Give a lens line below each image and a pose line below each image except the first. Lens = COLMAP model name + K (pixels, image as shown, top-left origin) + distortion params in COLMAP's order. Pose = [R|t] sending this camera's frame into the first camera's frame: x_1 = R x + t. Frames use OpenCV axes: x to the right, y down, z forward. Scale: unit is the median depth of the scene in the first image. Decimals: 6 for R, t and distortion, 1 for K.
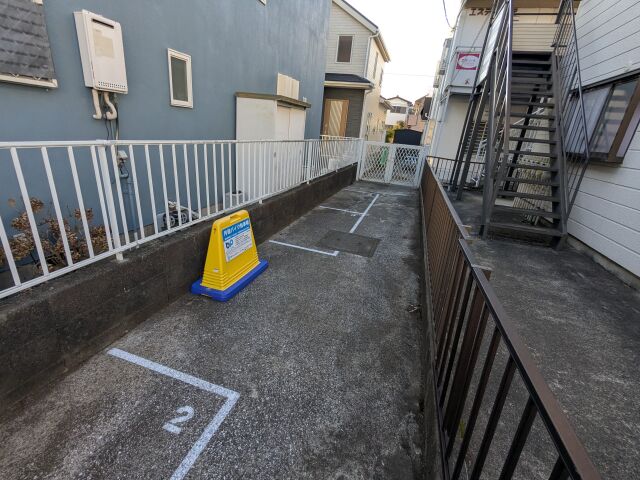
lens RADIAL K [[300.3, 0, 320.0], [0, 300.3, 240.0], [0, 0, 1]] dist [0.000939, 0.001290]
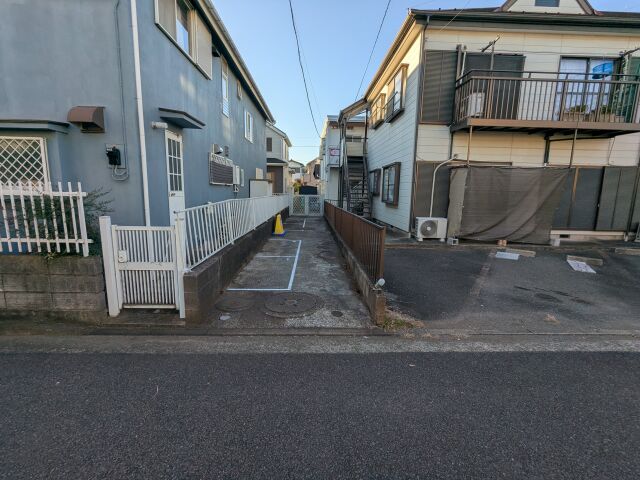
lens RADIAL K [[300.3, 0, 320.0], [0, 300.3, 240.0], [0, 0, 1]] dist [0.000939, 0.001290]
pose [[0.944095, -0.119929, 0.307086, -0.238541], [0.171880, 0.973927, -0.148066, 0.206048], [-0.281322, 0.192570, 0.940093, -0.613014]]
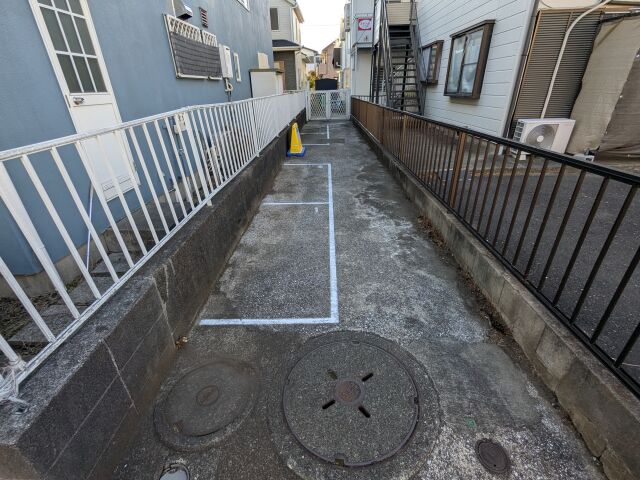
lens RADIAL K [[304.6, 0, 315.6], [0, 304.6, 237.0], [0, 0, 1]] dist [-0.001017, 0.000340]
pose [[0.957131, -0.222261, 0.185744, -0.197257], [0.200206, 0.971050, 0.130306, 0.132611], [-0.209329, -0.087533, 0.973920, -0.389851]]
